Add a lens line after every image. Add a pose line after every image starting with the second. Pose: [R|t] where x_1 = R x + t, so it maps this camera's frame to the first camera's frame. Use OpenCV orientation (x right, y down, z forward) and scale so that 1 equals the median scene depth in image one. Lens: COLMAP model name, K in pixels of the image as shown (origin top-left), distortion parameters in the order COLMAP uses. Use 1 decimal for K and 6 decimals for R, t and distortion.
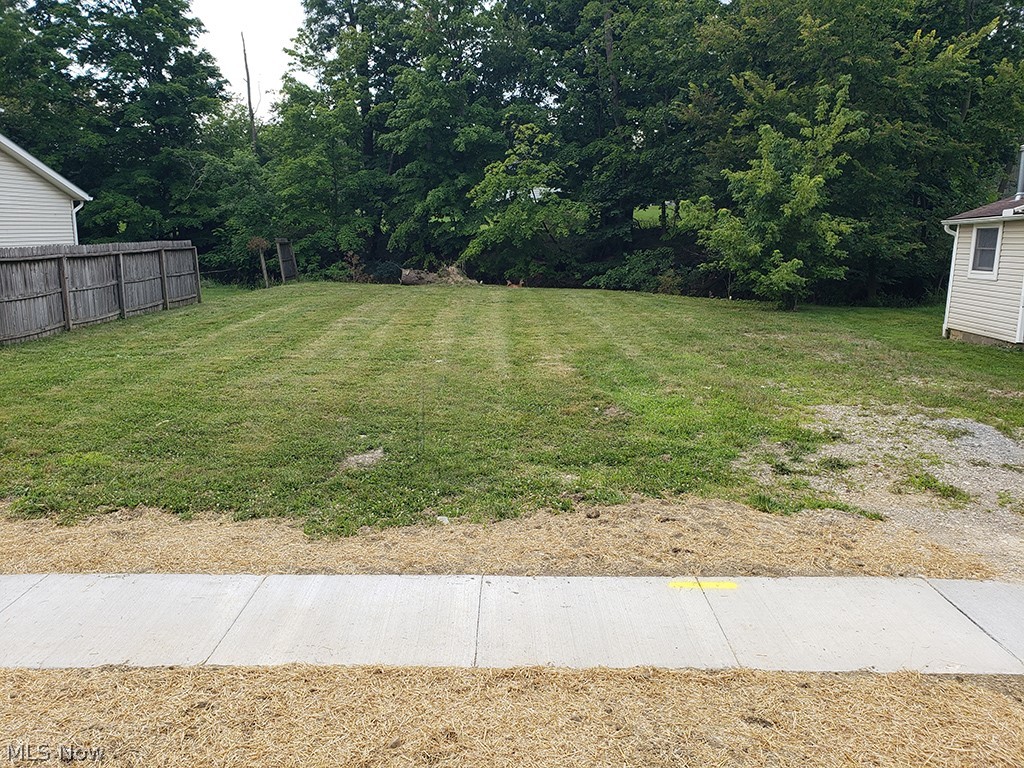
lens RADIAL K [[774.5, 0, 512.0], [0, 774.5, 384.0], [0, 0, 1]] dist [0.004906, 0.028258]
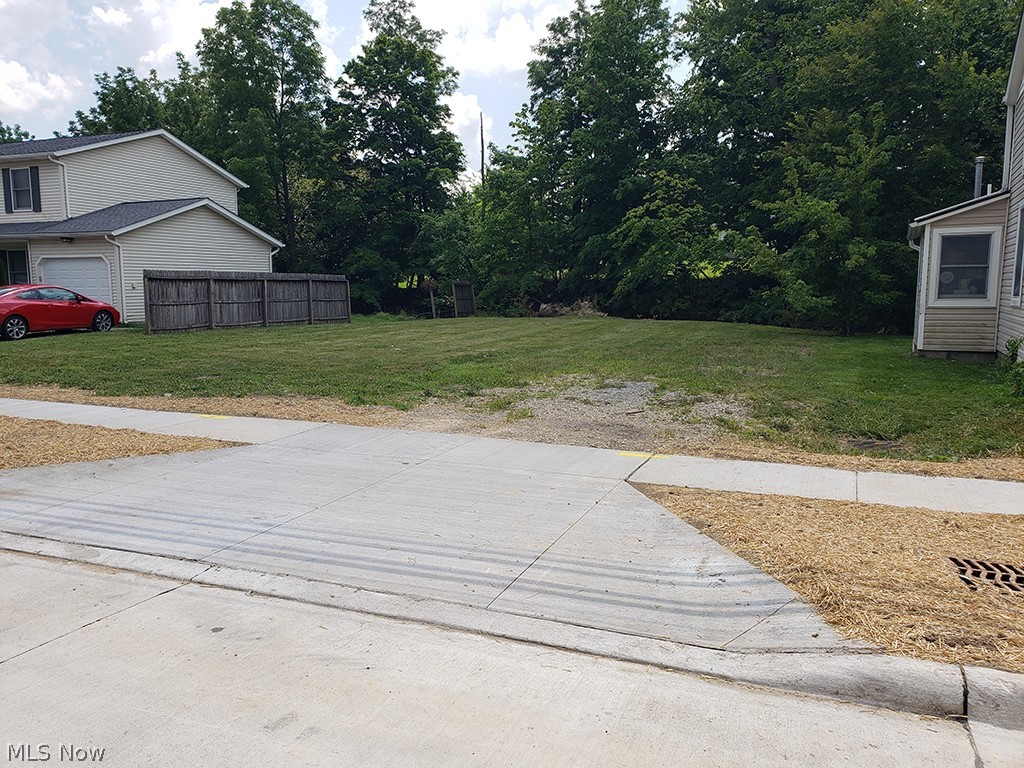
lens RADIAL K [[774.5, 0, 512.0], [0, 774.5, 384.0], [0, 0, 1]] dist [0.004906, 0.028258]
pose [[0.926181, 0.037899, -0.375170, 0.372895], [-0.065188, 0.996049, -0.060312, 0.062873], [0.371402, 0.080316, 0.924992, -0.089958]]
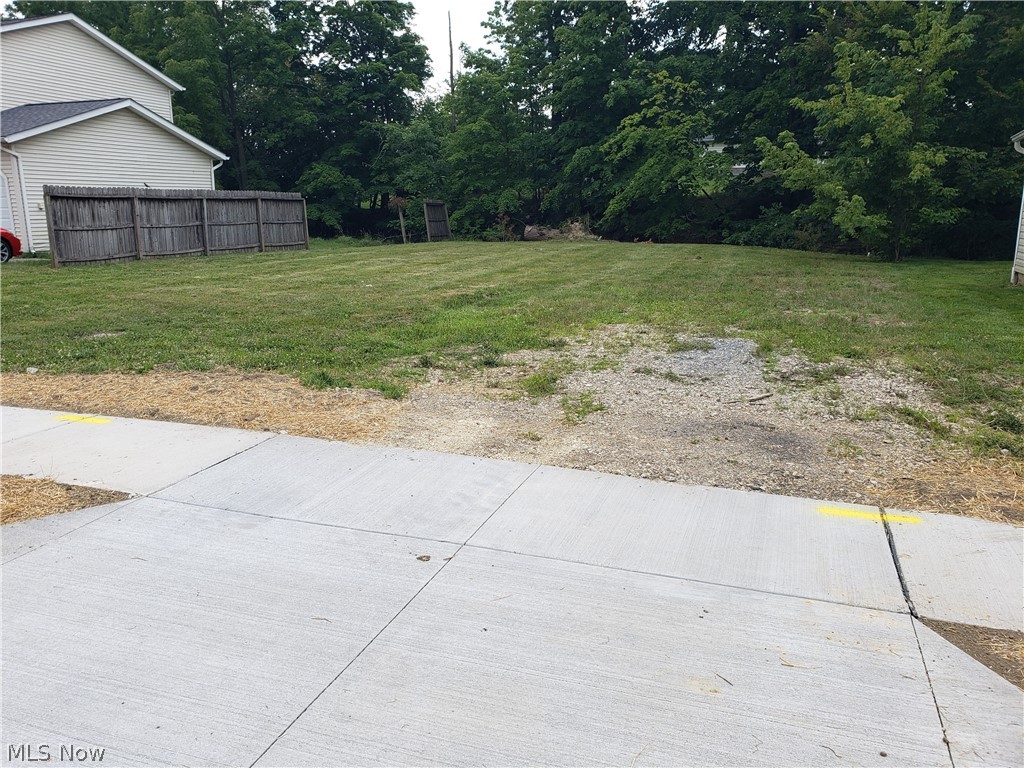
lens RADIAL K [[787.5, 0, 505.2], [0, 787.5, 363.4], [0, 0, 1]] dist [-0.008717, 0.043758]
pose [[0.939265, 0.052890, -0.339094, 0.282729], [-0.053191, 0.998549, 0.008411, 0.037613], [0.339047, 0.010137, 0.940715, 0.044166]]
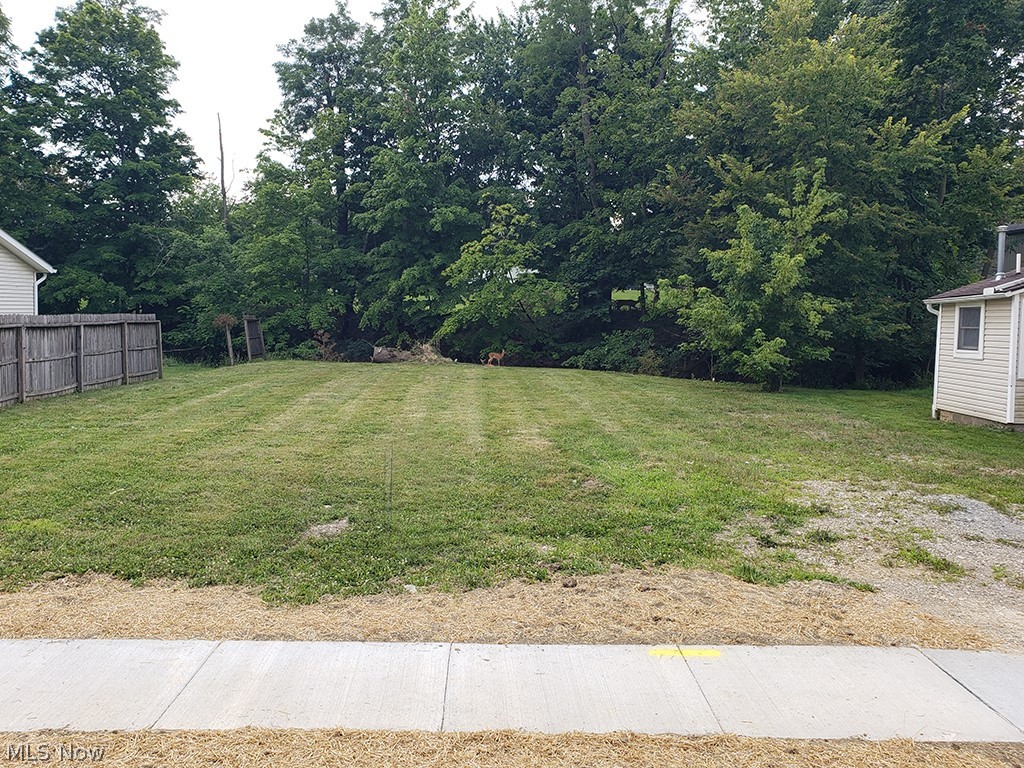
lens RADIAL K [[813.4, 0, 499.8], [0, 813.4, 373.5], [0, 0, 1]] dist [0.013828, 0.008695]
pose [[0.999871, 0.007041, 0.014444, 0.001016], [-0.005227, 0.992516, -0.122001, 0.011244], [-0.015195, 0.121910, 0.992425, -0.006354]]
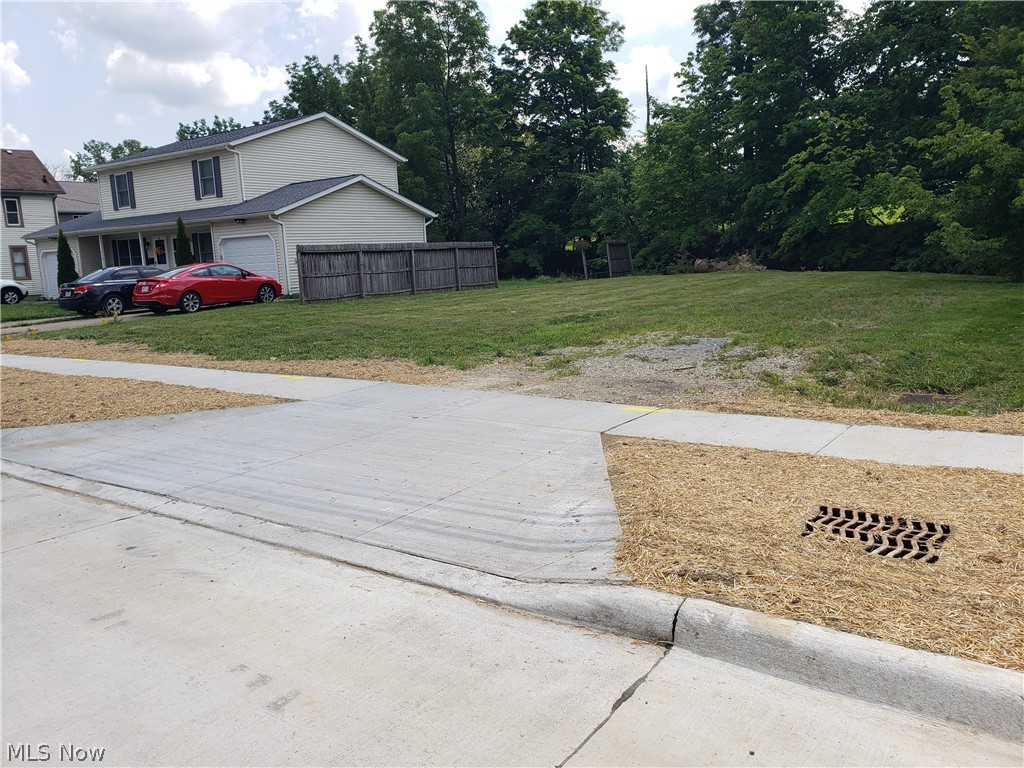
lens RADIAL K [[779.7, 0, 535.1], [0, 779.7, 366.1], [0, 0, 1]] dist [0.065548, -0.095422]
pose [[0.826216, 0.034846, -0.562274, 0.451375], [-0.056976, 0.998136, -0.021864, 0.061054], [0.560464, 0.050100, 0.826662, -0.067380]]
